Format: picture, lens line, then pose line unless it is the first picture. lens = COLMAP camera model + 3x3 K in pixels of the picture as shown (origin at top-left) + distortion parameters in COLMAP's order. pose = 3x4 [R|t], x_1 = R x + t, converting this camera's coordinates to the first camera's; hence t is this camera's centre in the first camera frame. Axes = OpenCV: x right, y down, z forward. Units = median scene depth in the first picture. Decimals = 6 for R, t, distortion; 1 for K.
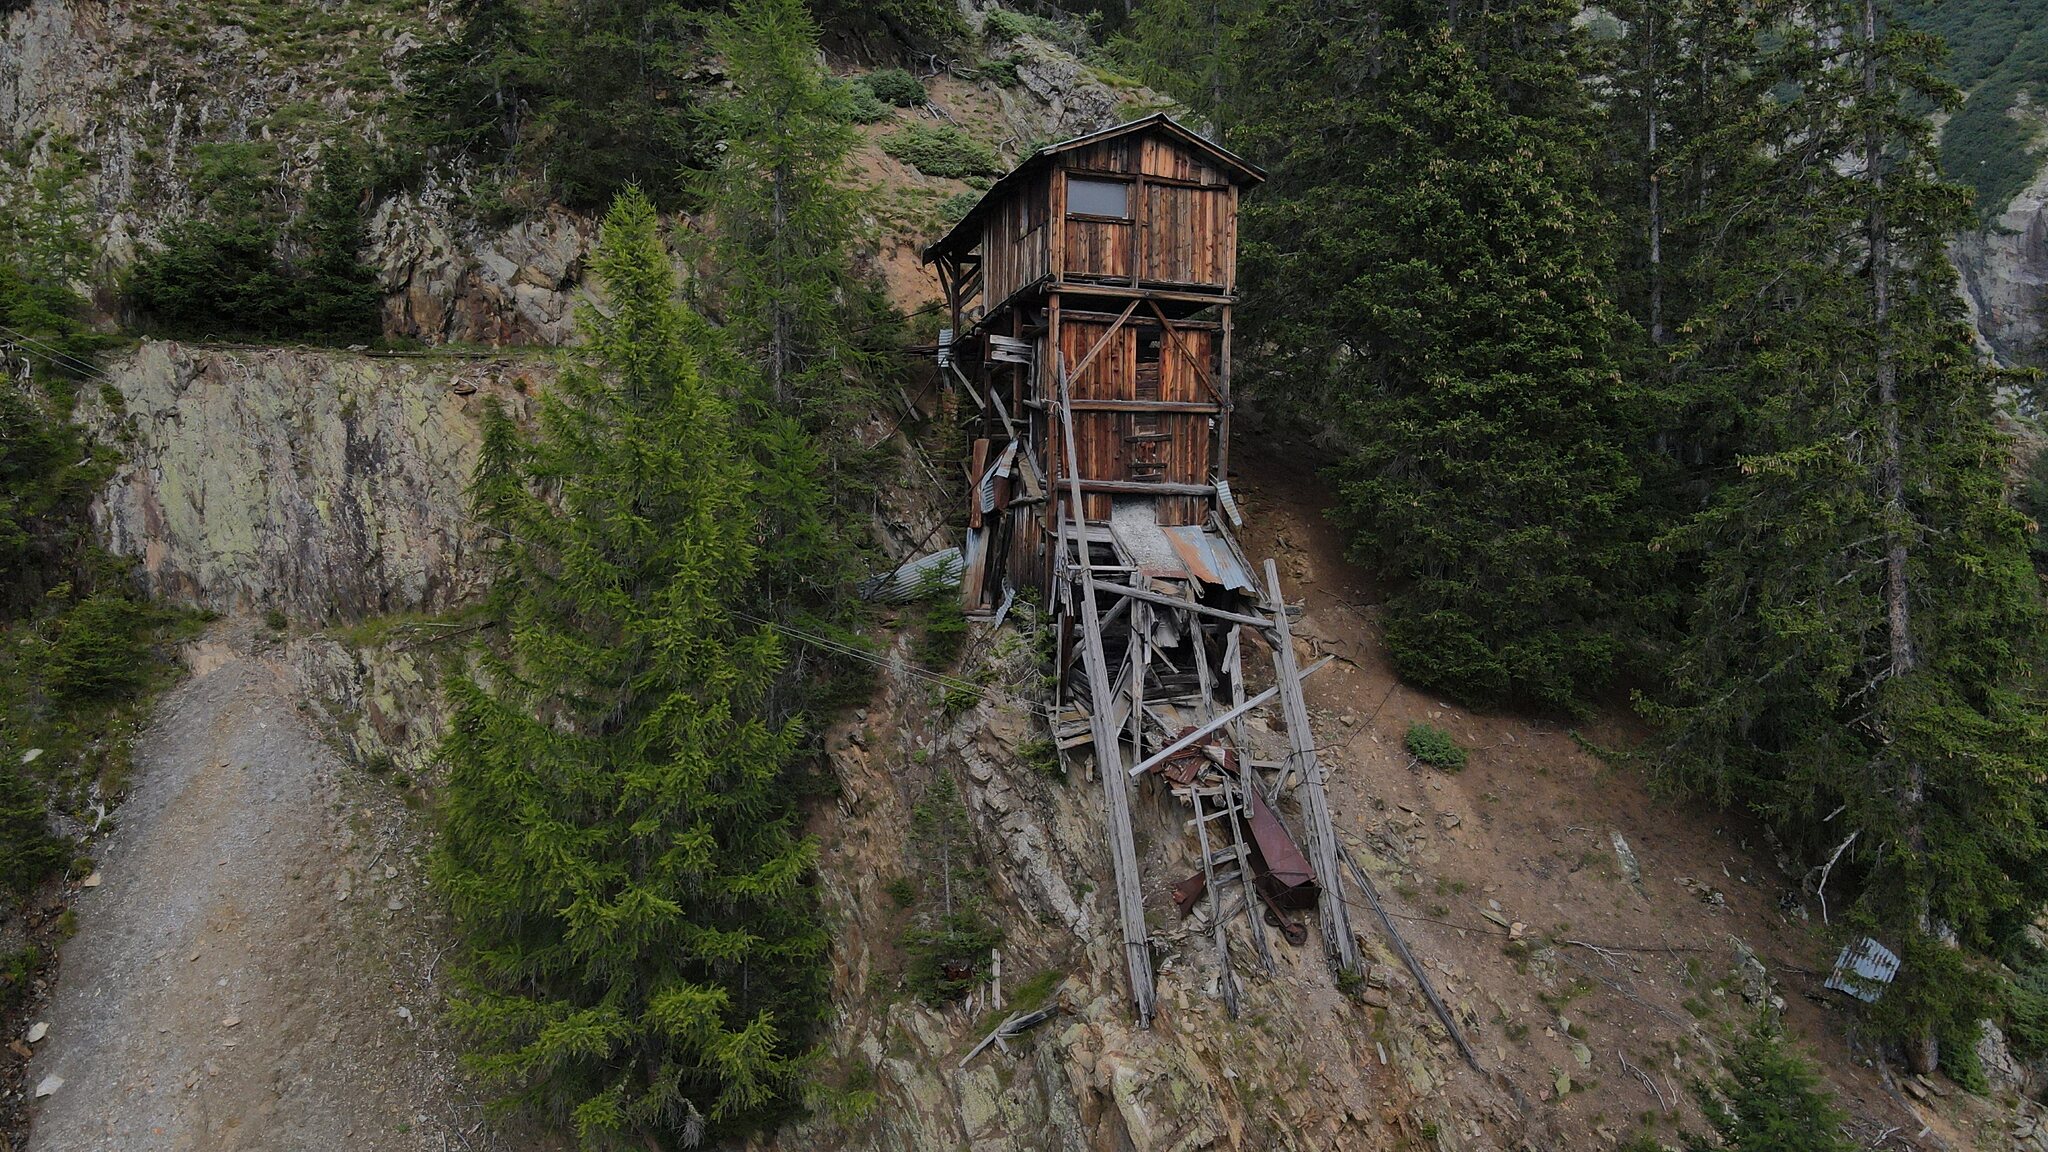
lens RADIAL K [[1452.1, 0, 1024.8], [0, 1452.1, 579.3], [0, 0, 1]] dist [-0.005727, 0.026406]
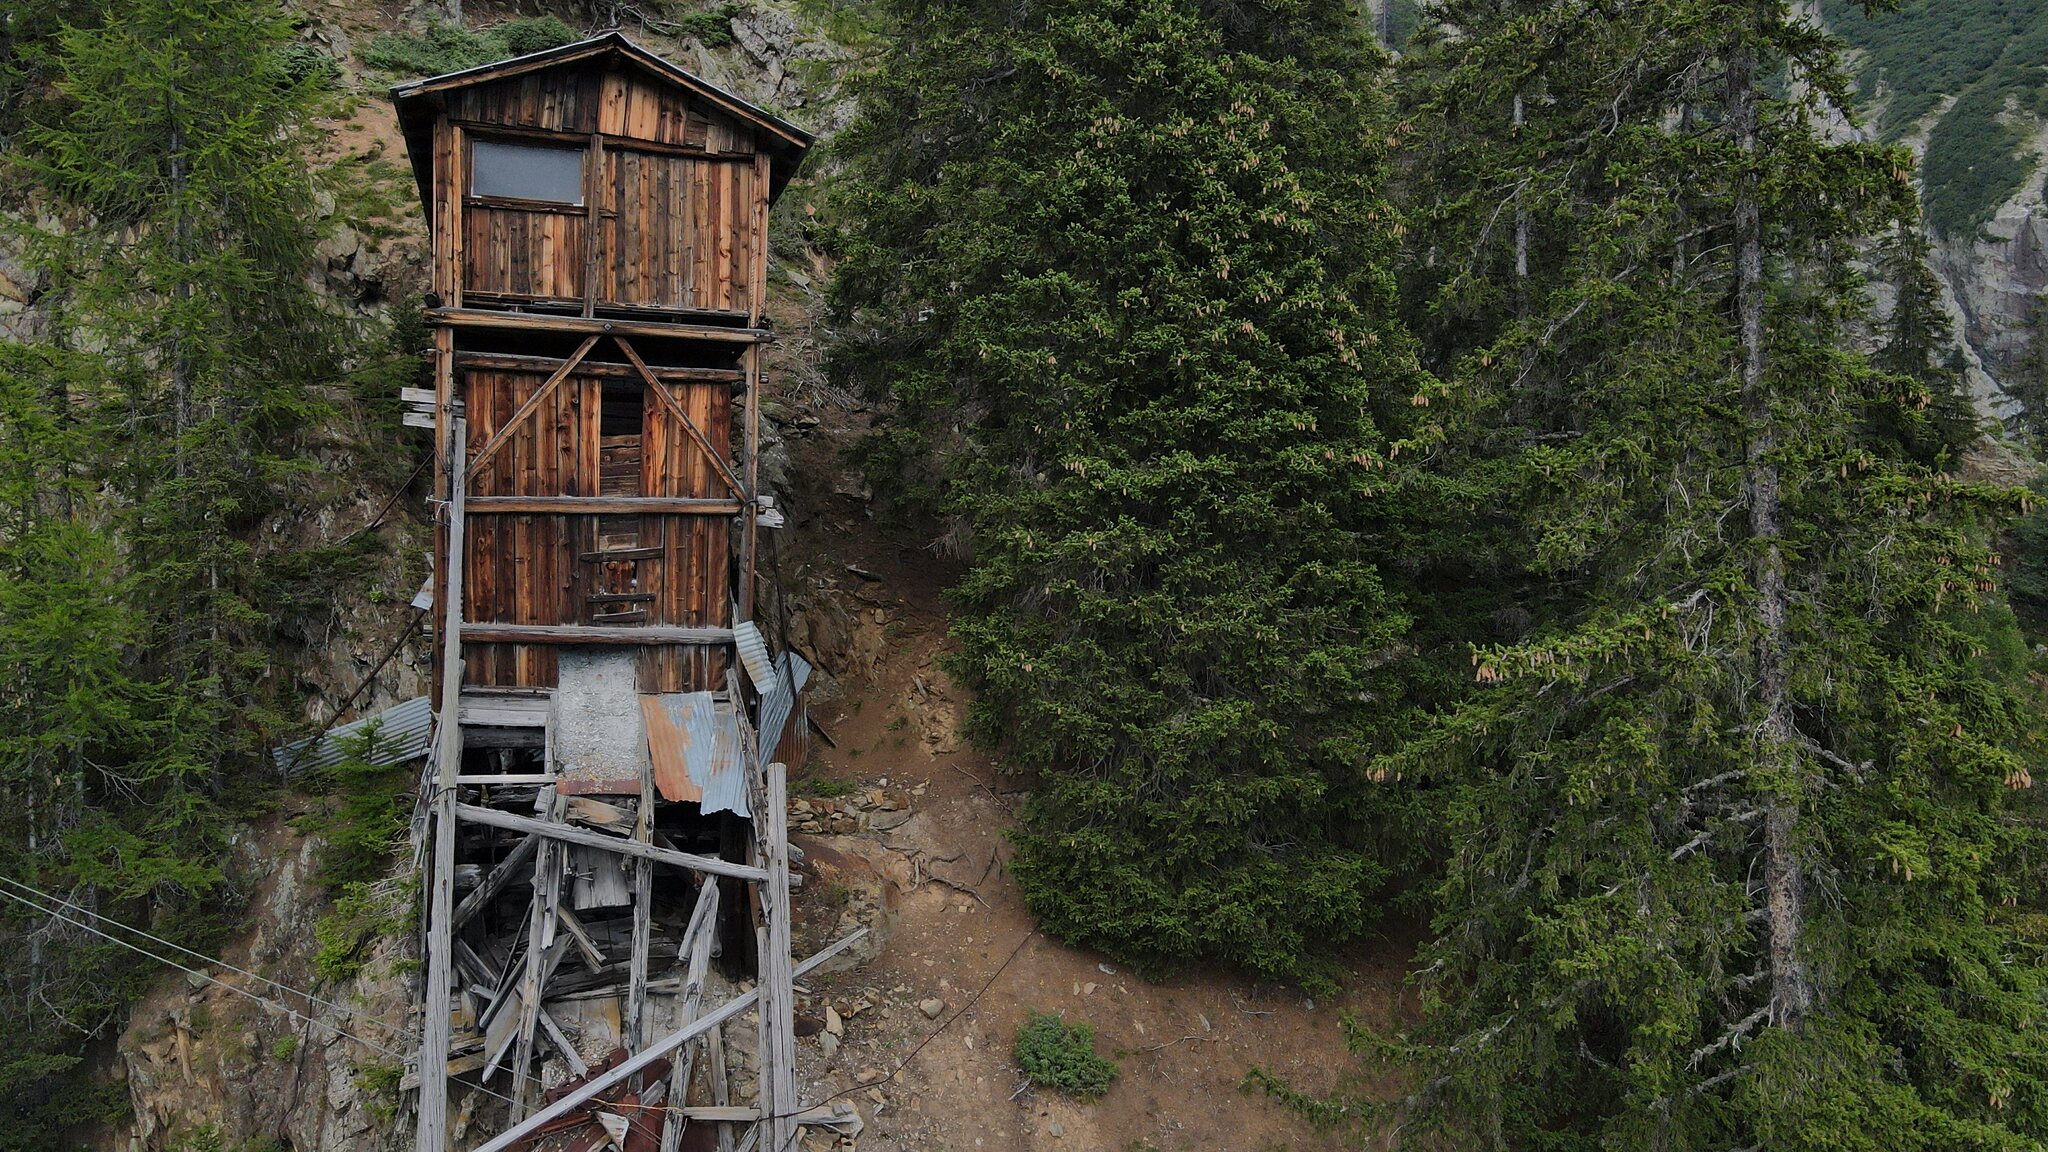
lens RADIAL K [[1452.1, 0, 1024.8], [0, 1452.1, 580.6], [0, 0, 1]] dist [-0.005727, 0.026406]
pose [[0.999981, 0.002771, 0.005544, 0.256218], [-0.002763, 0.999995, -0.001317, -0.085728], [-0.005547, 0.001301, 0.999984, 0.370196]]
